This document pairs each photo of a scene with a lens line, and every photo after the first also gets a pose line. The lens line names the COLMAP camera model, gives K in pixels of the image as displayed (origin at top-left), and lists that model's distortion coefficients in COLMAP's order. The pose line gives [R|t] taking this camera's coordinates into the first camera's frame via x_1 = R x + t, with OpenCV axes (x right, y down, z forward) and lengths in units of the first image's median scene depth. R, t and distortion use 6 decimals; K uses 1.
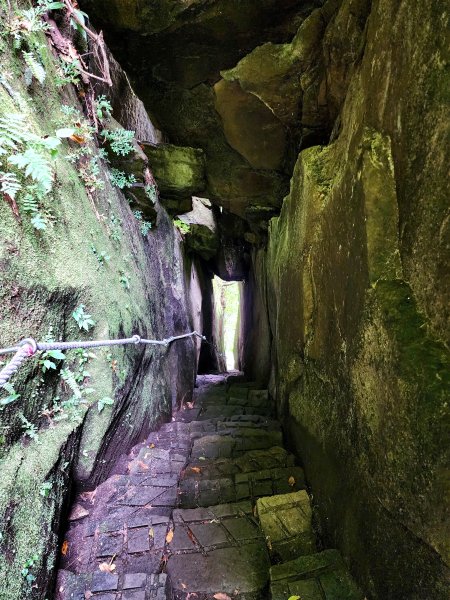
lens RADIAL K [[389.5, 0, 225.0], [0, 389.5, 300.0], [0, 0, 1]] dist [0.074513, -0.057892]
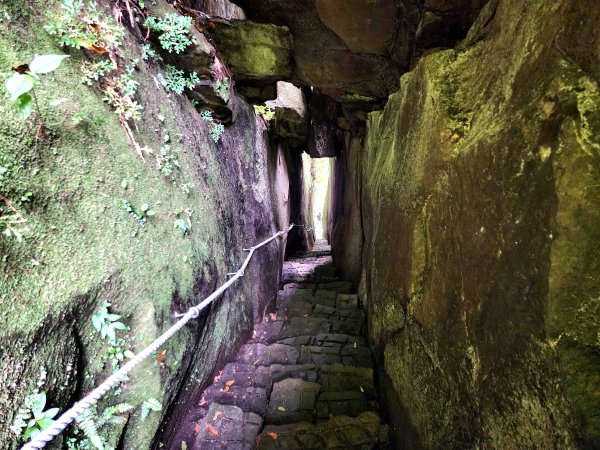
lens RADIAL K [[389.5, 0, 300.0], [0, 389.5, 225.0], [0, 0, 1]] dist [0.074513, -0.057892]
pose [[0.999086, 0.022776, -0.036175, 0.004093], [-0.016887, 0.987698, 0.155461, -0.116128], [0.039271, -0.154708, 0.987179, 0.157766]]
